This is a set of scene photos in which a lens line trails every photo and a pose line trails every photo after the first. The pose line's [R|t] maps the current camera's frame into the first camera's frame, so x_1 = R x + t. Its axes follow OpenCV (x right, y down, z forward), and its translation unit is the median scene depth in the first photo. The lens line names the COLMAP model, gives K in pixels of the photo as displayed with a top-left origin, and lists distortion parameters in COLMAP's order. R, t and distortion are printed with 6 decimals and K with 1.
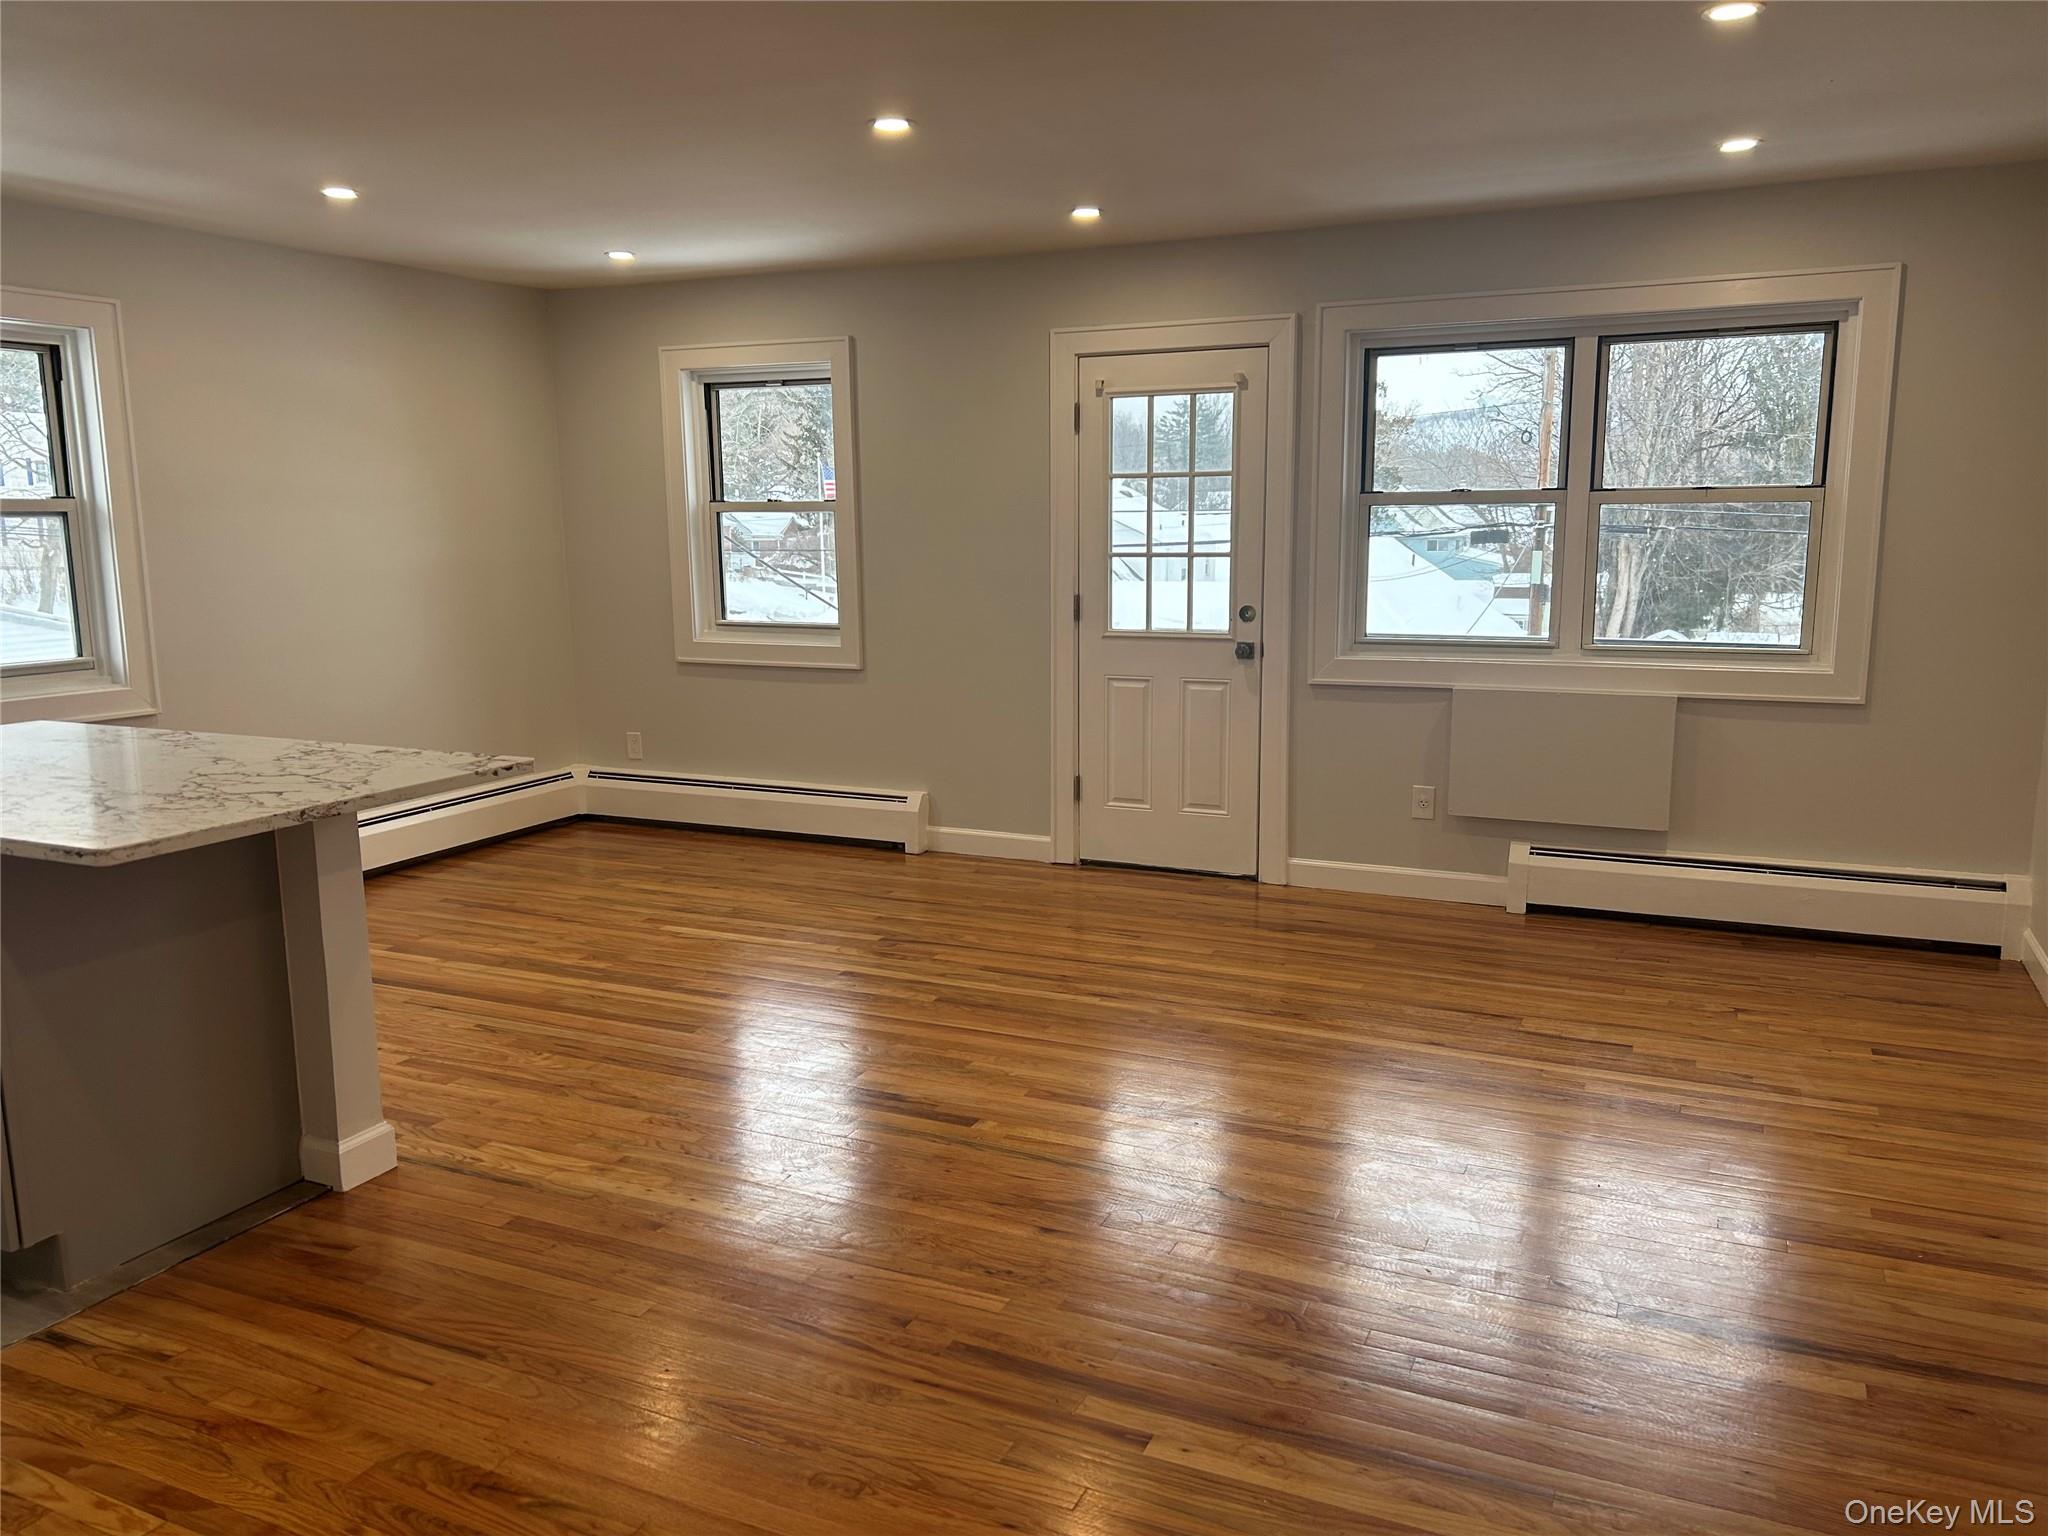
lens RADIAL K [[1534.5, 0, 1008.2], [0, 1534.5, 761.3], [0, 0, 1]] dist [0.074966, -0.079905]
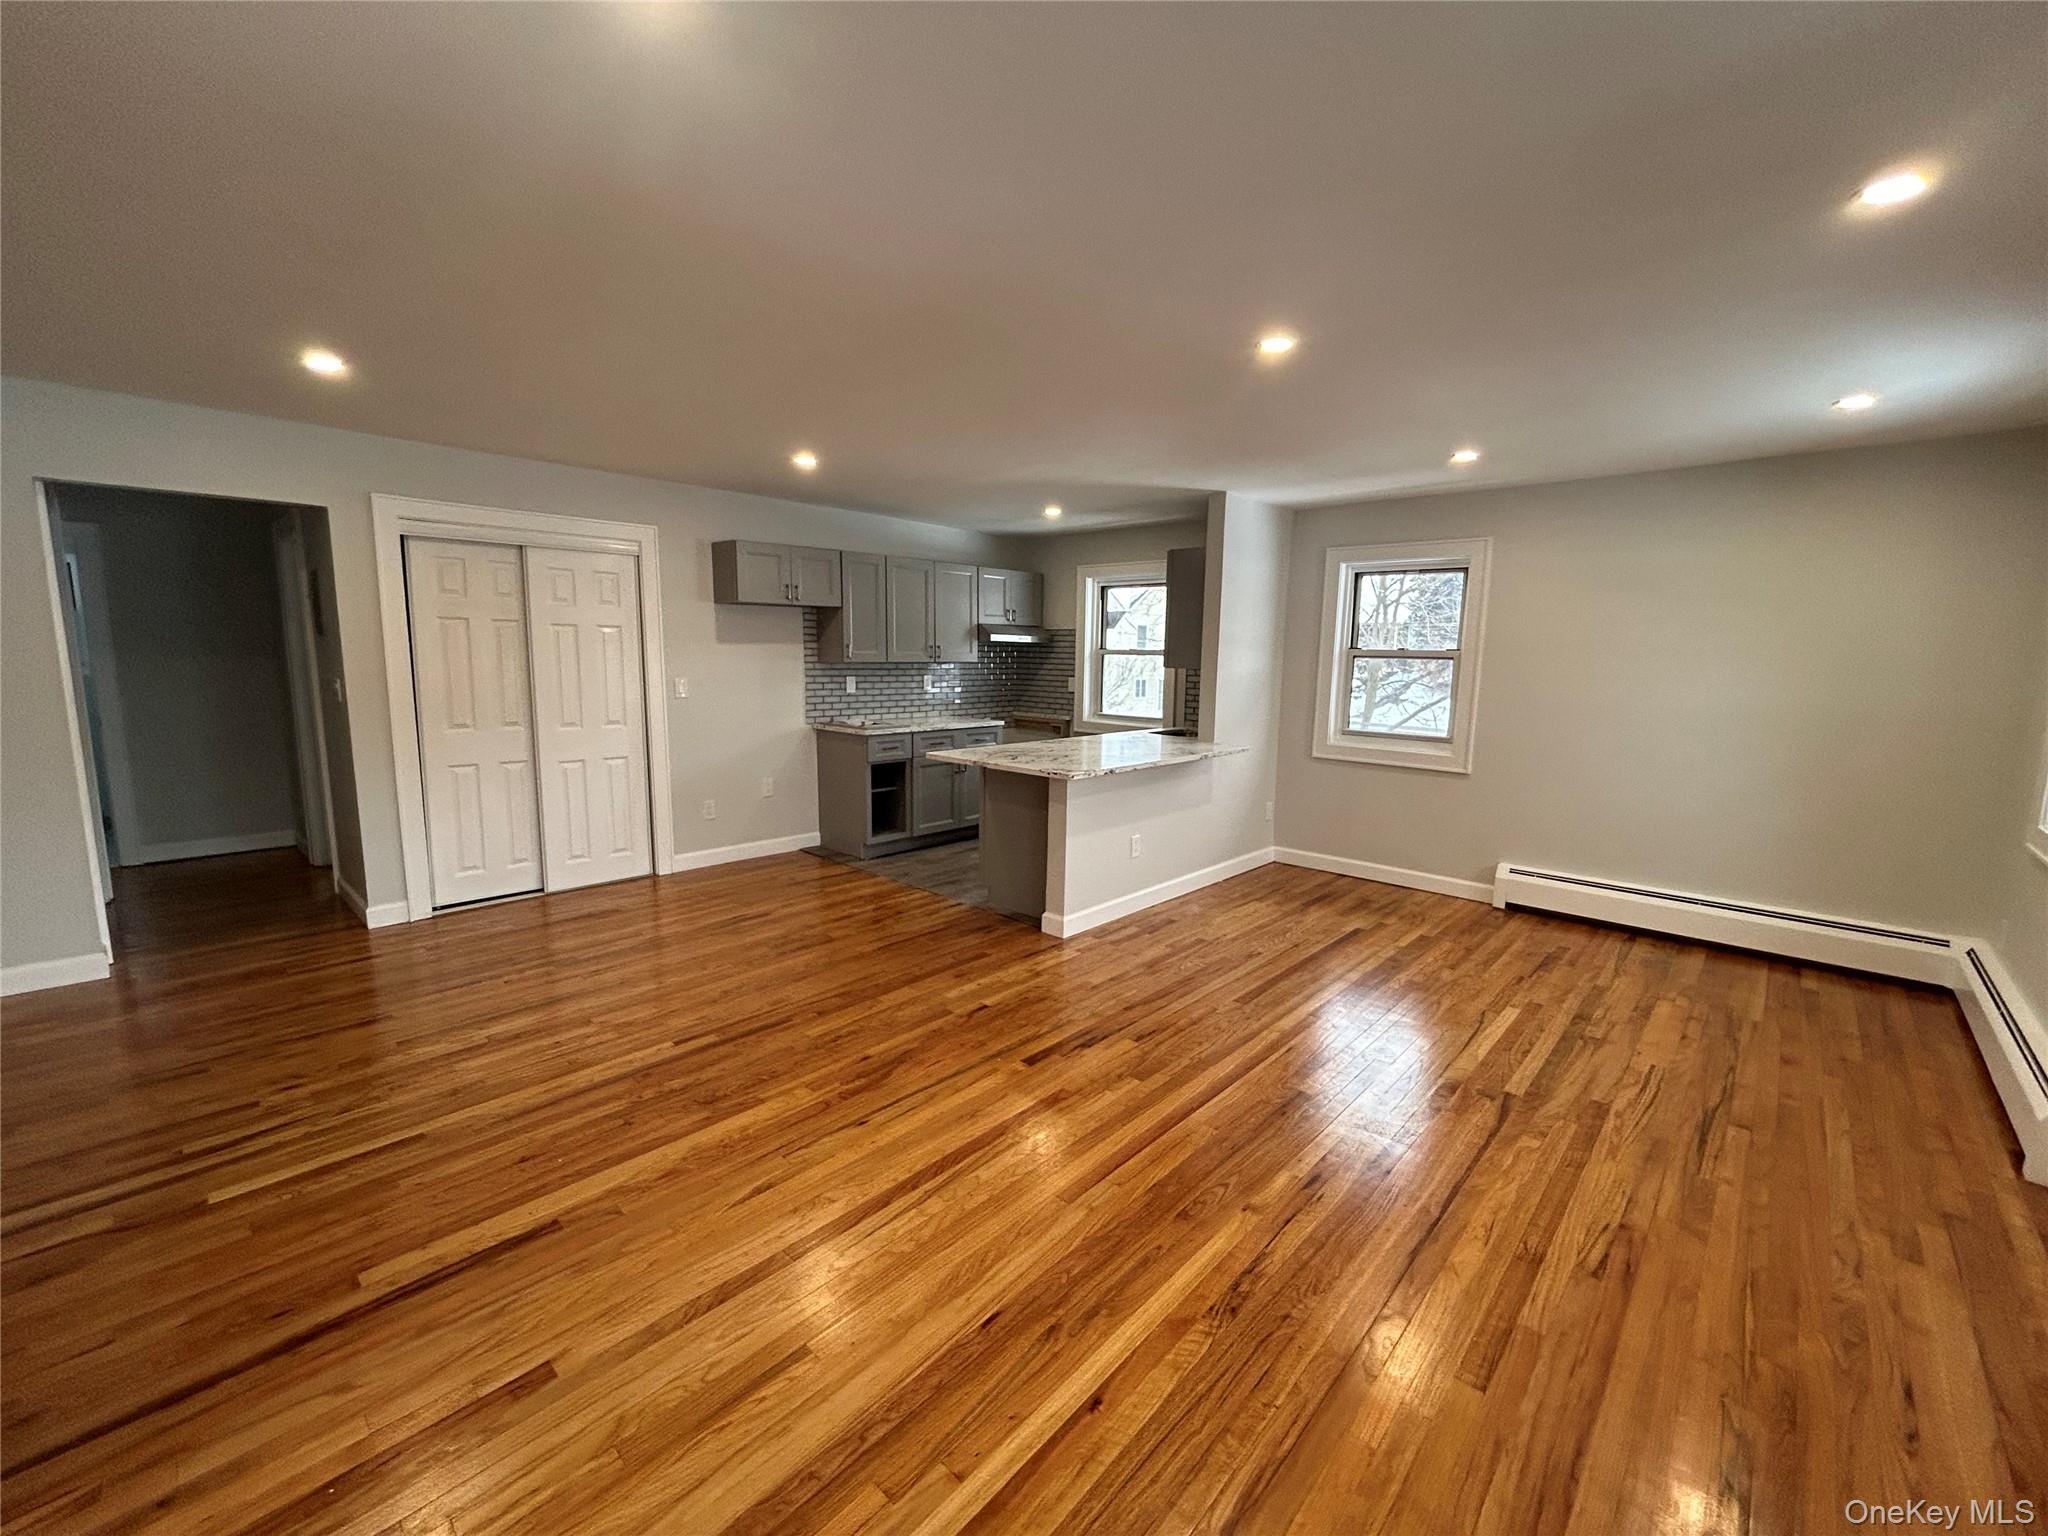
lens RADIAL K [[828.4, 0, 1021.8], [0, 828.4, 765.9], [0, 0, 1]] dist [-0.000607, 0.000287]
pose [[-0.310185, 0.136535, -0.940821, 0.519216], [-0.164365, 0.967028, 0.194529, -0.149368], [0.936360, 0.214978, -0.277516, 0.862020]]
